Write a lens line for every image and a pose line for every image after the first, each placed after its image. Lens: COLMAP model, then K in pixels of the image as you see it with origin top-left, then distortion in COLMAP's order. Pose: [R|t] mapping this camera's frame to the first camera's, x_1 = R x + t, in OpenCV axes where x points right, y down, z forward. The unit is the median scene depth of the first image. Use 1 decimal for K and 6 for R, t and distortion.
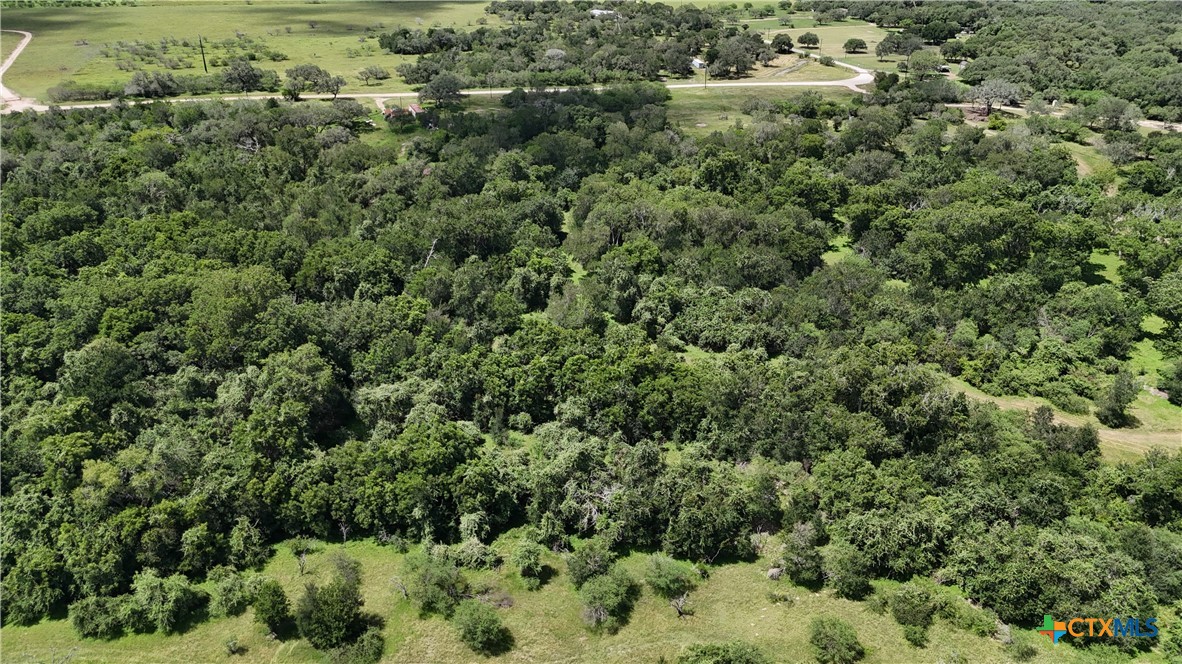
lens RADIAL K [[874.0, 0, 591.0], [0, 874.0, 332.0], [0, 0, 1]] dist [0.079665, -0.079955]
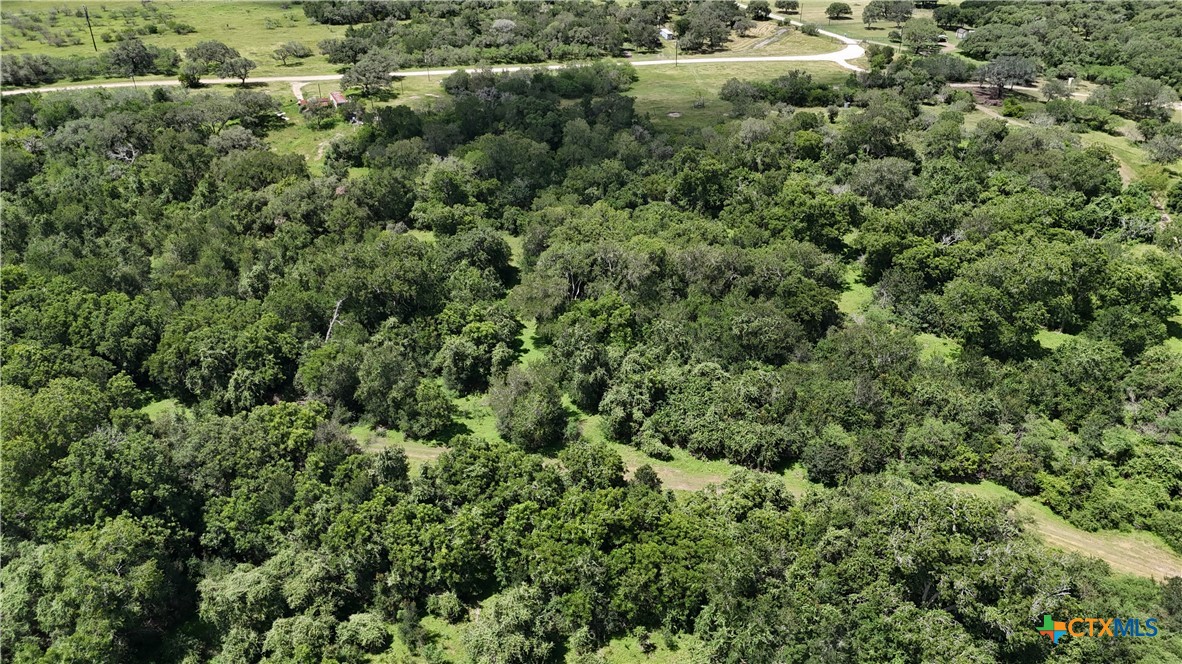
lens RADIAL K [[874.0, 0, 591.0], [0, 874.0, 332.0], [0, 0, 1]] dist [0.079665, -0.079955]
pose [[0.999024, -0.021894, 0.038362, 0.011661], [0.019951, 0.998533, 0.050333, -0.116076], [-0.039408, -0.049519, 0.997995, 0.231507]]
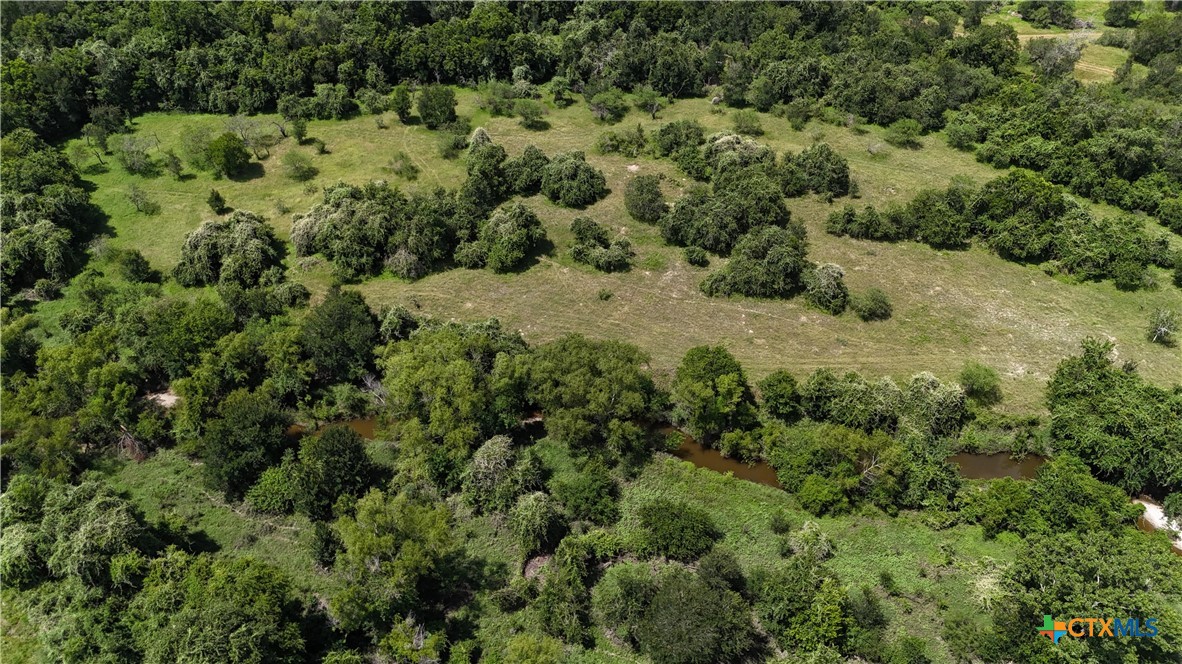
lens RADIAL K [[874.0, 0, 591.0], [0, 874.0, 332.0], [0, 0, 1]] dist [0.079665, -0.079955]
pose [[0.999815, 0.014370, -0.012756, 0.007721], [-0.010912, 0.971051, 0.238623, 0.186845], [0.015816, -0.238440, 0.971029, -0.378128]]
